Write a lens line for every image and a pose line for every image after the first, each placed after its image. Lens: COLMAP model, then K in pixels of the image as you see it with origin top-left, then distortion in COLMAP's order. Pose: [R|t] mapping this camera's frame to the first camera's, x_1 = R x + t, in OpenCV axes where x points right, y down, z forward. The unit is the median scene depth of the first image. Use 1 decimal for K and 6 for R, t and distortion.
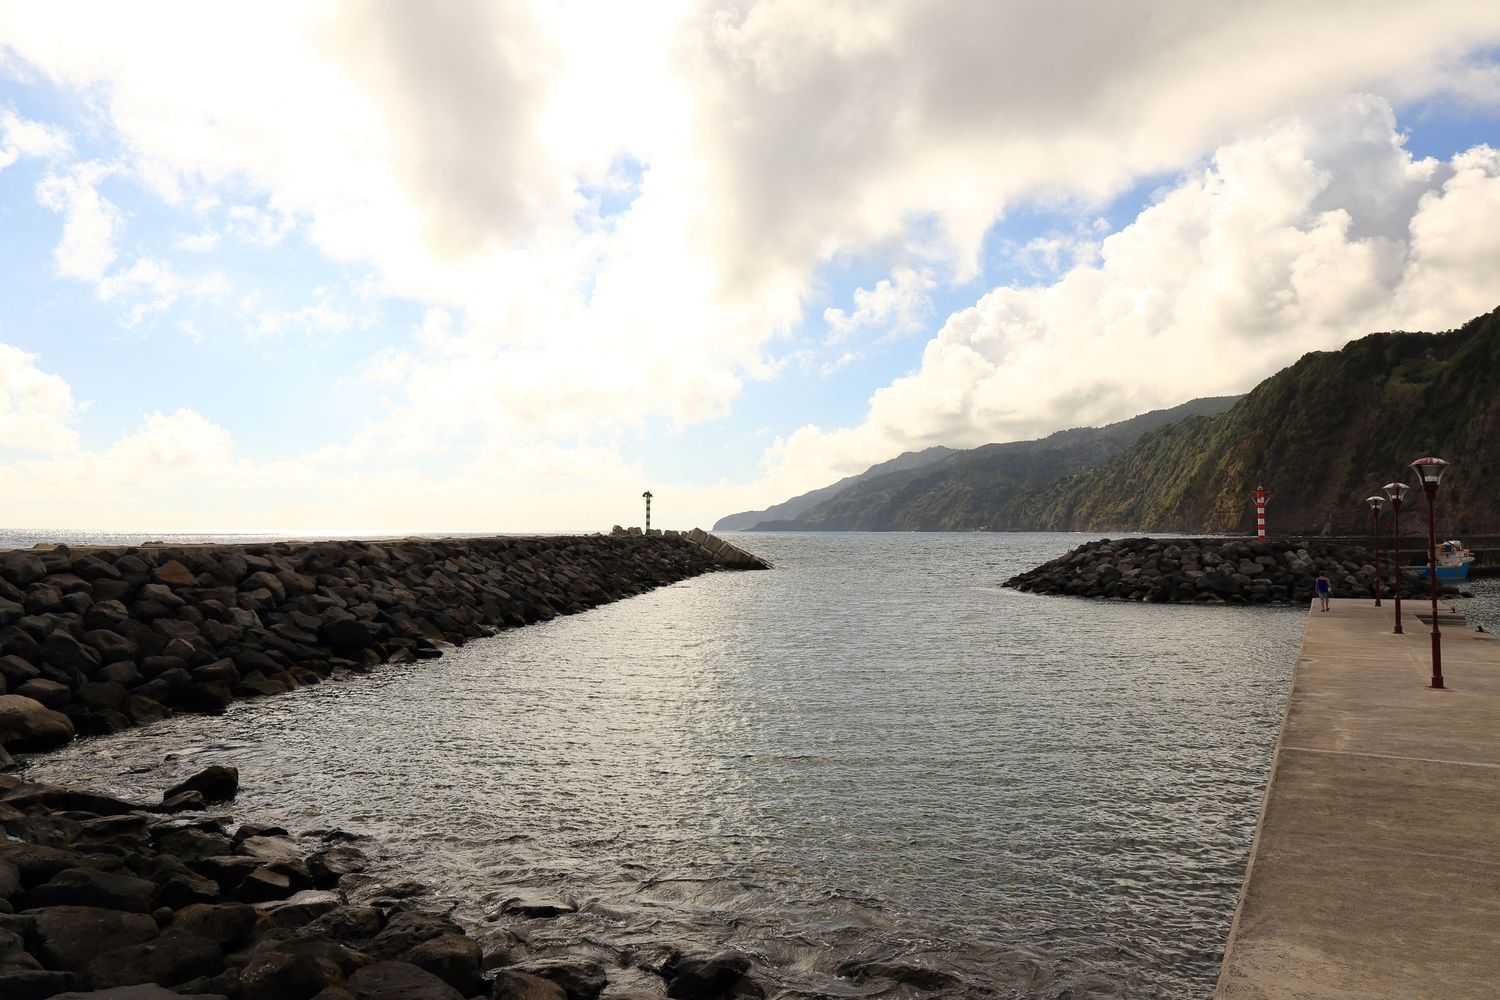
lens RADIAL K [[1033.6, 0, 748.7], [0, 1033.6, 494.6], [0, 0, 1]] dist [-0.007261, 0.002507]
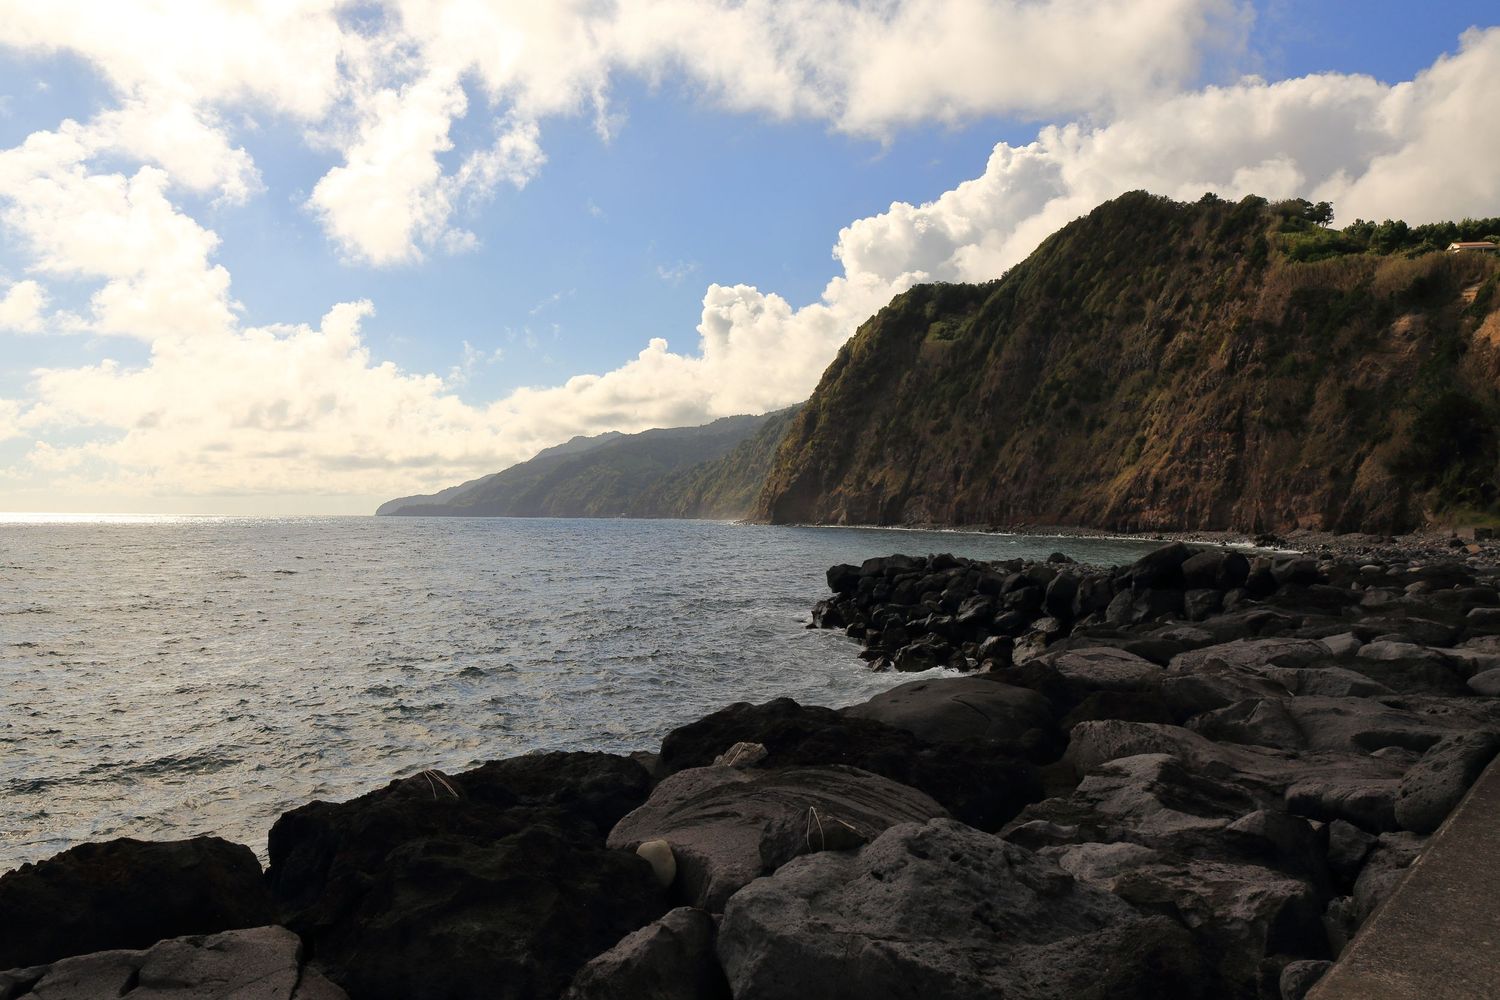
lens RADIAL K [[1033.6, 0, 748.7], [0, 1033.6, 494.6], [0, 0, 1]] dist [-0.007261, 0.002507]
pose [[0.956588, 0.010483, 0.291255, 0.242474], [-0.014394, 0.999833, 0.011286, 0.007314], [-0.291088, -0.014988, 0.956579, 0.243008]]
